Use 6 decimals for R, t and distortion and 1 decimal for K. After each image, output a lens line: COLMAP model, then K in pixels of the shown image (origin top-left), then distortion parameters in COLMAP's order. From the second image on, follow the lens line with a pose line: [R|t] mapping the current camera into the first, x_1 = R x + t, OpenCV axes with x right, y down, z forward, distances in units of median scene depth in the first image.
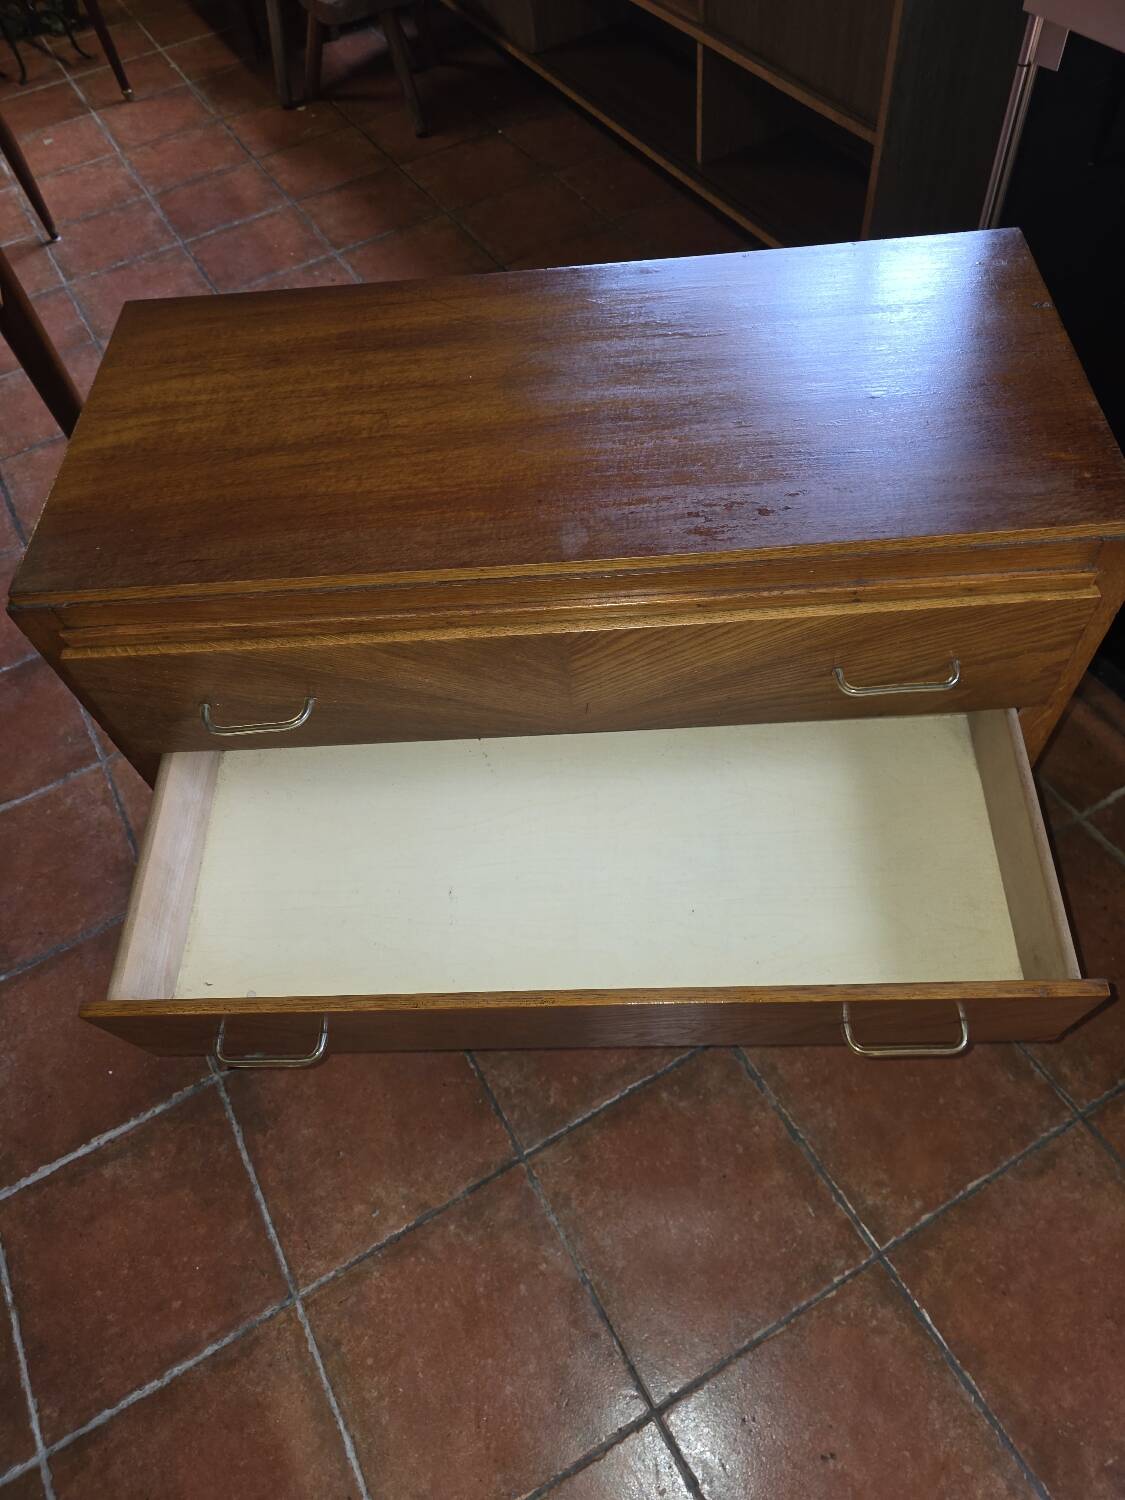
lens RADIAL K [[1000.2, 0, 578.1], [0, 1000.2, 763.1], [0, 0, 1]] dist [0.031423, -0.022354]
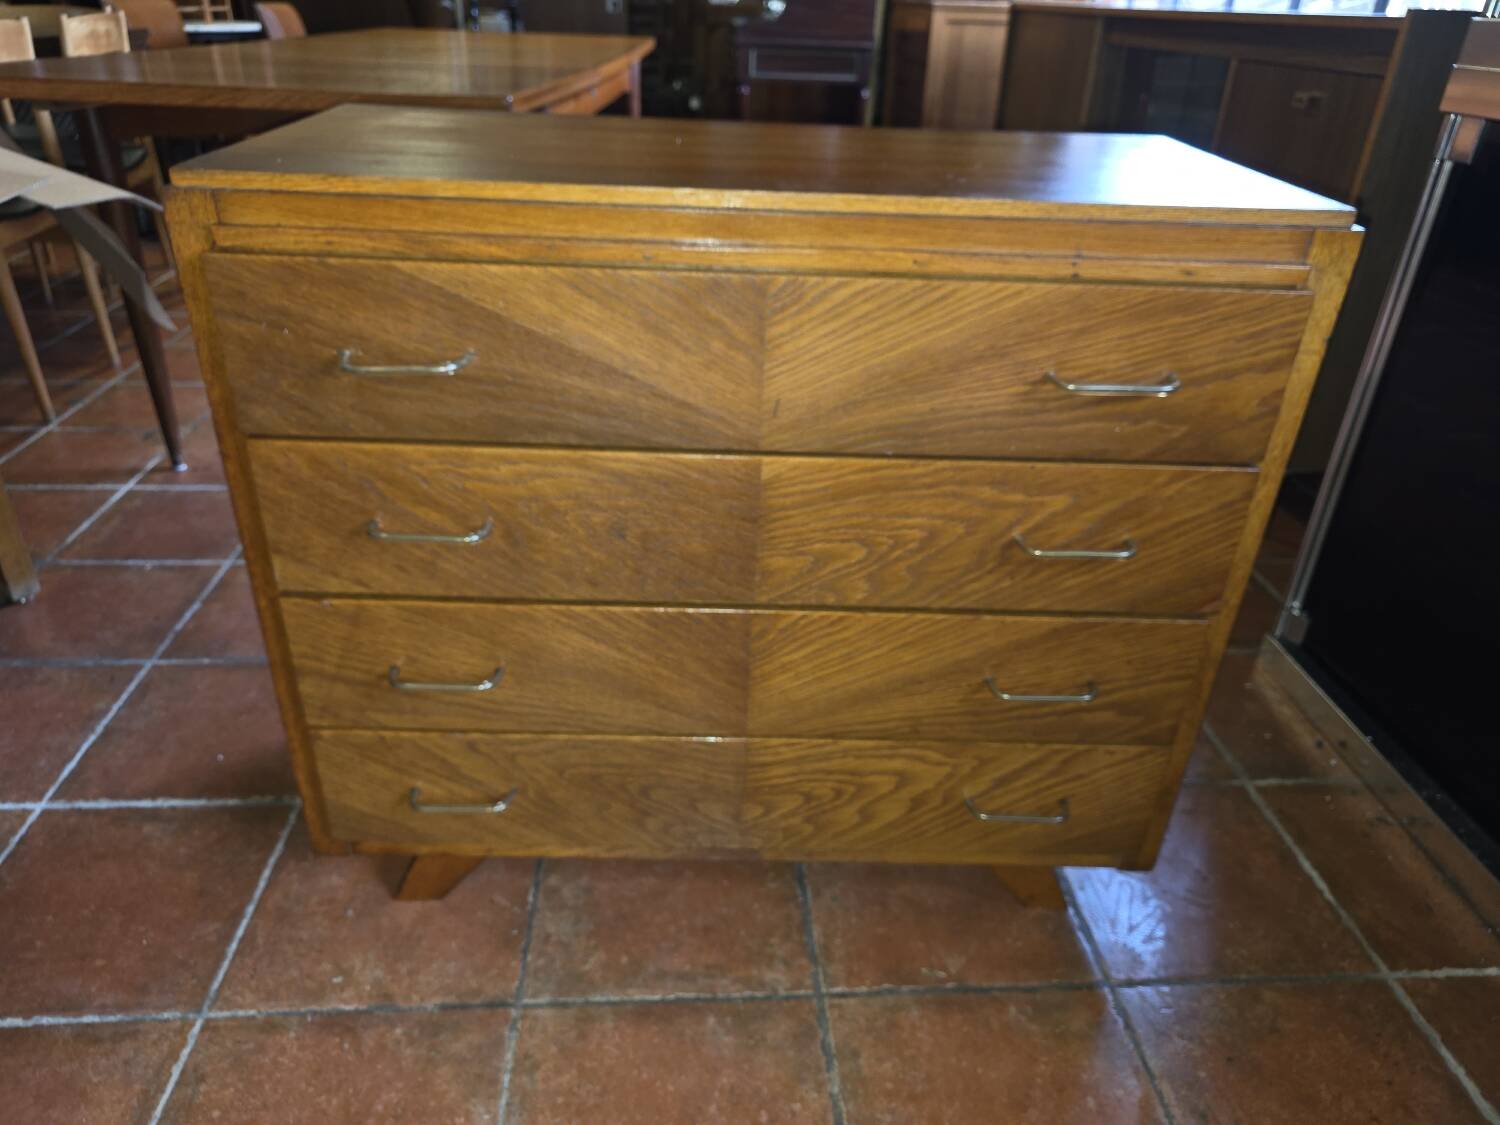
lens RADIAL K [[1015.5, 0, 745.6], [0, 1015.5, 564.3], [0, 0, 1]] dist [0.027026, -0.019318]
pose [[0.892044, 0.314959, -0.324126, 0.262461], [-0.425207, 0.827907, -0.365745, 0.325051], [0.153152, 0.464081, 0.872452, 0.153152]]
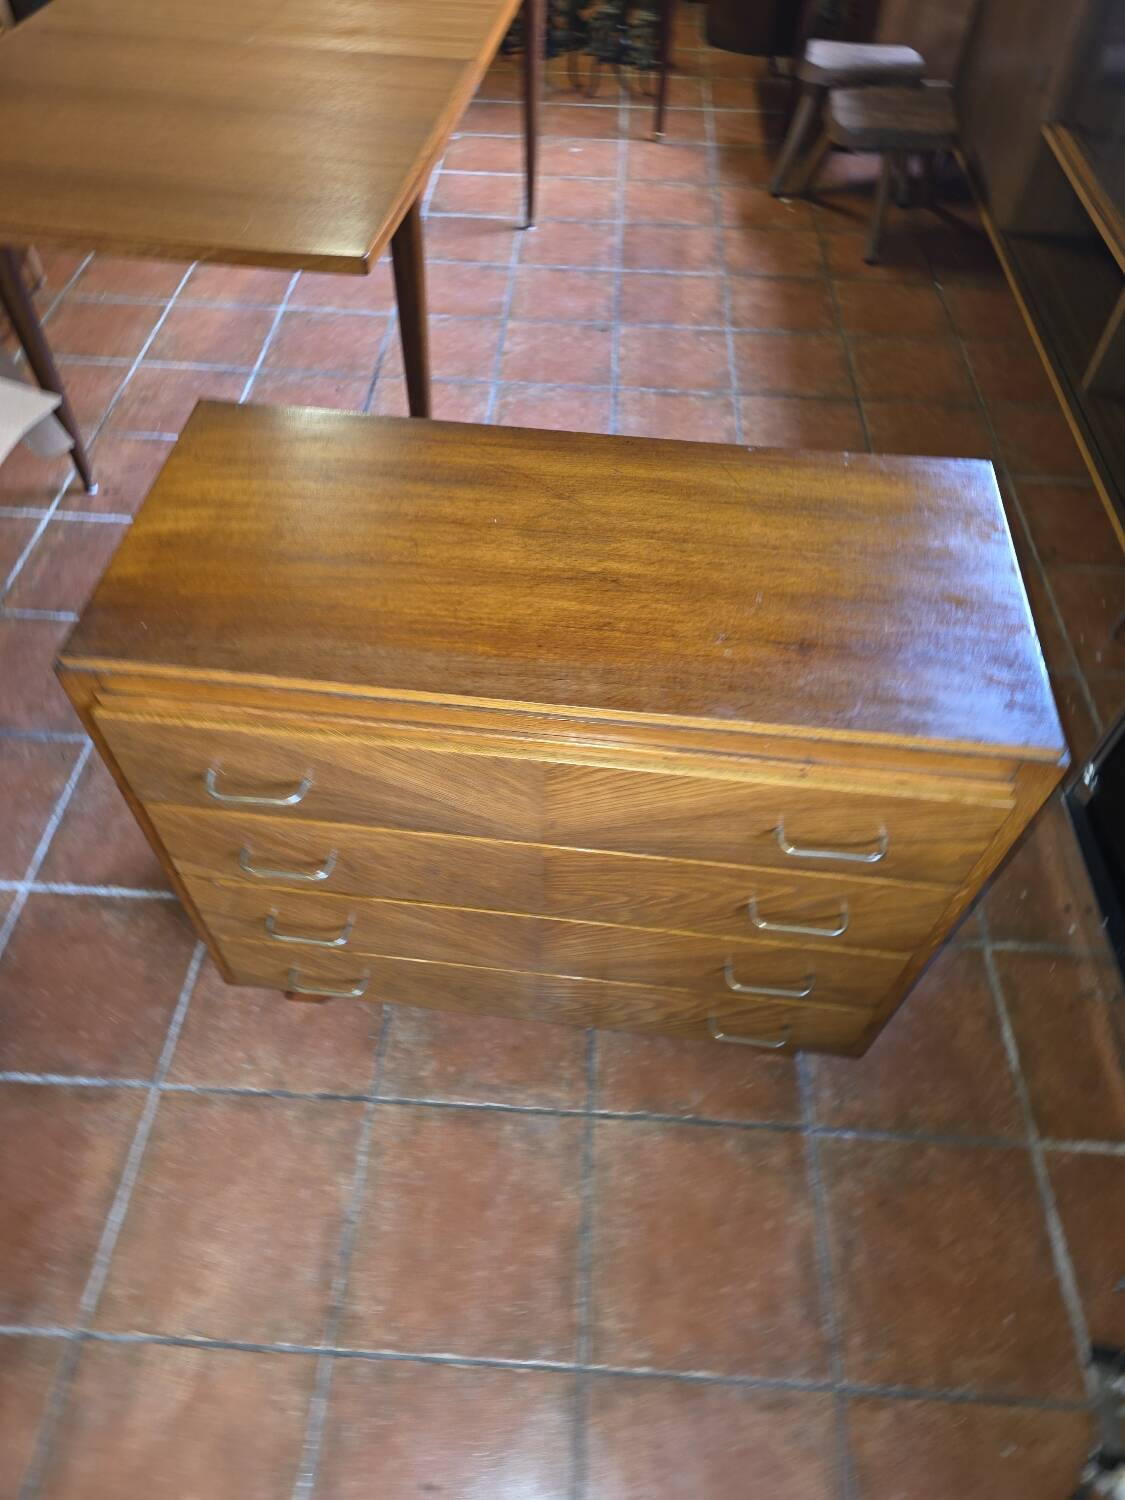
lens RADIAL K [[1015.5, 0, 551.7], [0, 1015.5, 745.5], [0, 0, 1]] dist [0.027026, -0.019318]
pose [[0.832464, 0.487259, -0.263785, 0.219715], [-0.503376, 0.864036, 0.007455, -0.058120], [0.231552, 0.126577, 0.964553, -0.102657]]
